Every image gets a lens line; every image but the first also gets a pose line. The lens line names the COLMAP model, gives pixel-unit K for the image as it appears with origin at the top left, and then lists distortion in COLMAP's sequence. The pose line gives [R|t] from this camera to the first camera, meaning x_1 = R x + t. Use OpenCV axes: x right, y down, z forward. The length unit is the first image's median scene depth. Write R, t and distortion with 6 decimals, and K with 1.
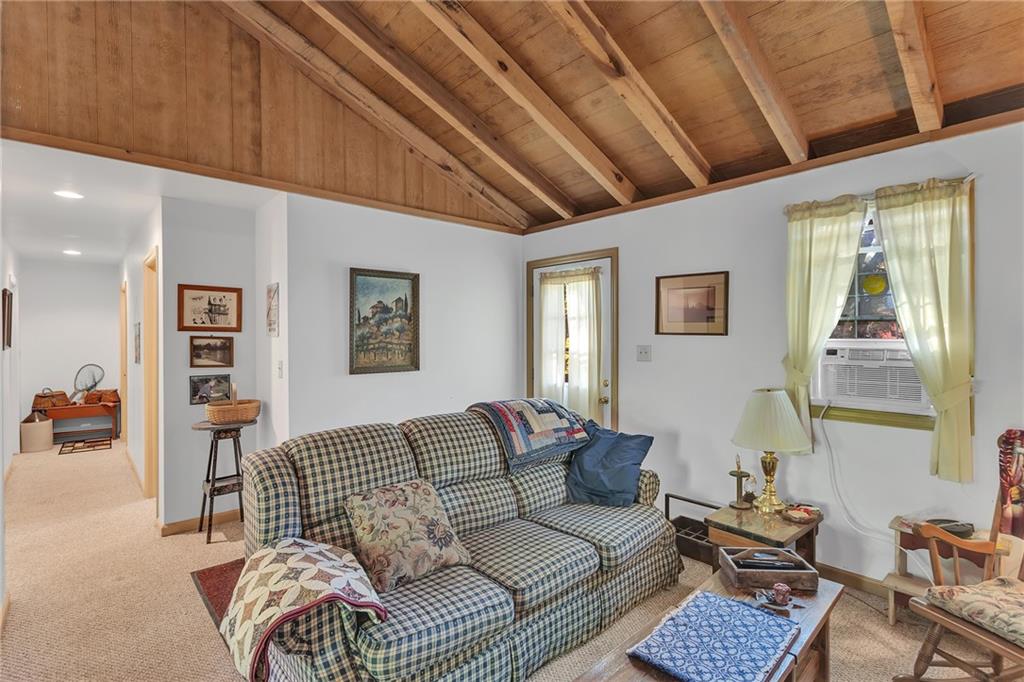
lens RADIAL K [[490.1, 0, 512.0], [0, 490.1, 341.0], [0, 0, 1]] dist [0.000967, 0.000922]
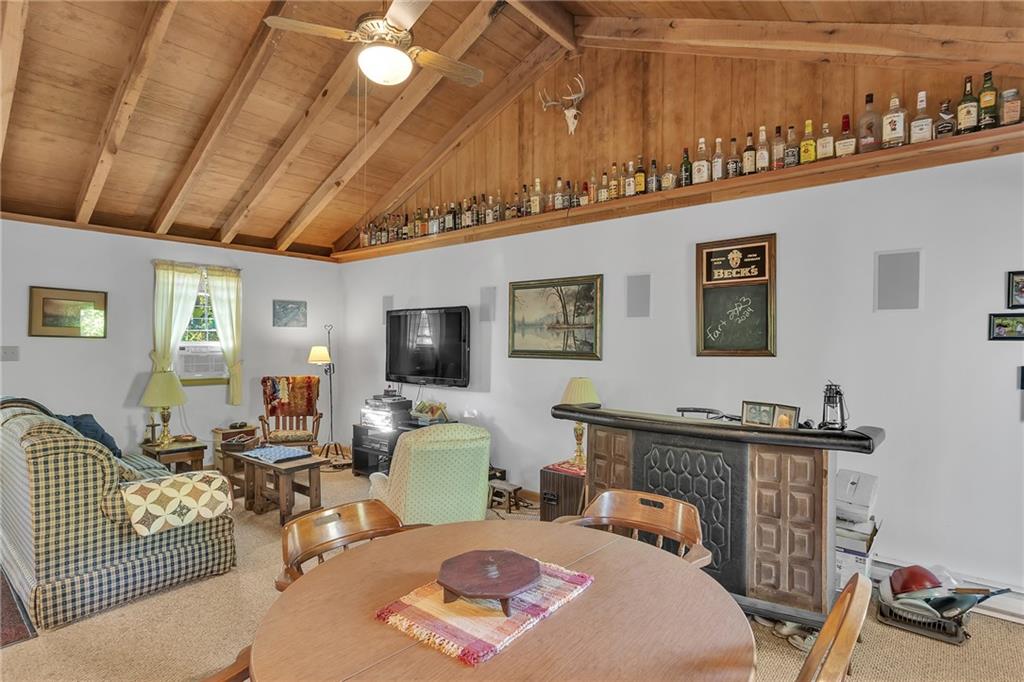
lens RADIAL K [[532.5, 0, 512.0], [0, 532.5, 341.0], [0, 0, 1]] dist [0.000380, 0.000073]
pose [[-0.136103, 0.007320, 0.990668, -1.460933], [0.001067, 0.999973, -0.007242, 0.010842], [-0.990694, 0.000071, -0.136107, 0.079816]]
